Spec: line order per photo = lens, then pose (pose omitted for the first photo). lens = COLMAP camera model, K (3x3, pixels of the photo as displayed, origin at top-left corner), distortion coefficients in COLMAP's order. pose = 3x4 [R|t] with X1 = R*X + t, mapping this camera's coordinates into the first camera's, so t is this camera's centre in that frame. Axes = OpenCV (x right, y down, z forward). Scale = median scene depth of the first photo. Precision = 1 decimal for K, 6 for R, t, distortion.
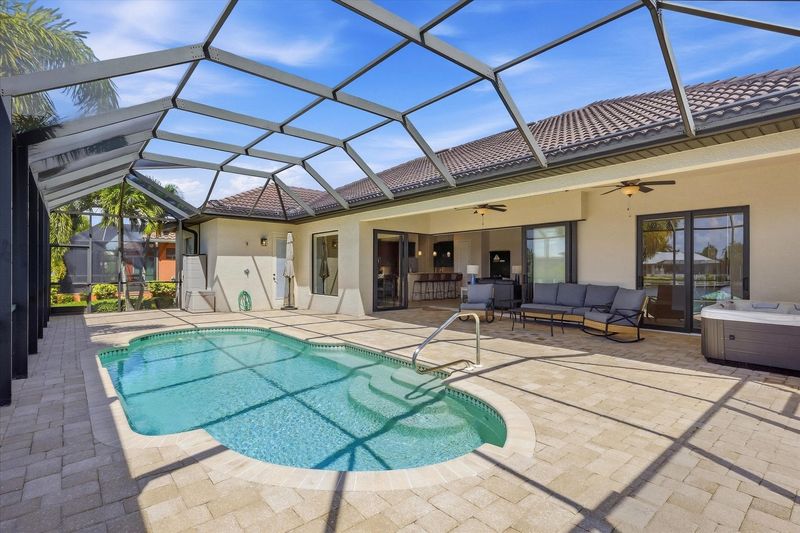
lens RADIAL K [[385.9, 0, 398.7], [0, 385.9, 265.9], [0, 0, 1]] dist [0.001410, -0.000006]
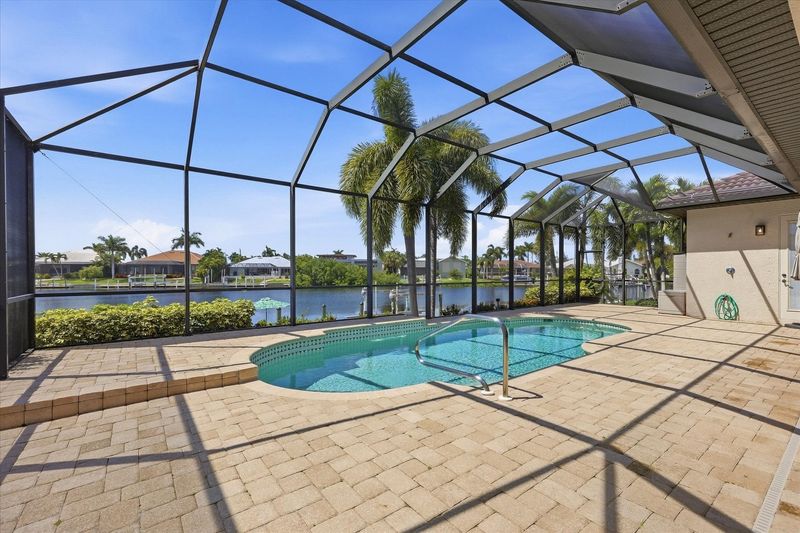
lens RADIAL K [[347.2, 0, 398.9], [0, 347.2, 268.7], [0, 0, 1]] dist [-0.001051, -0.000111]
pose [[-0.046074, -0.005596, -0.998922, 1.320817], [0.004429, 0.999973, -0.005806, 0.043966], [0.998928, -0.004692, -0.046048, 1.316232]]
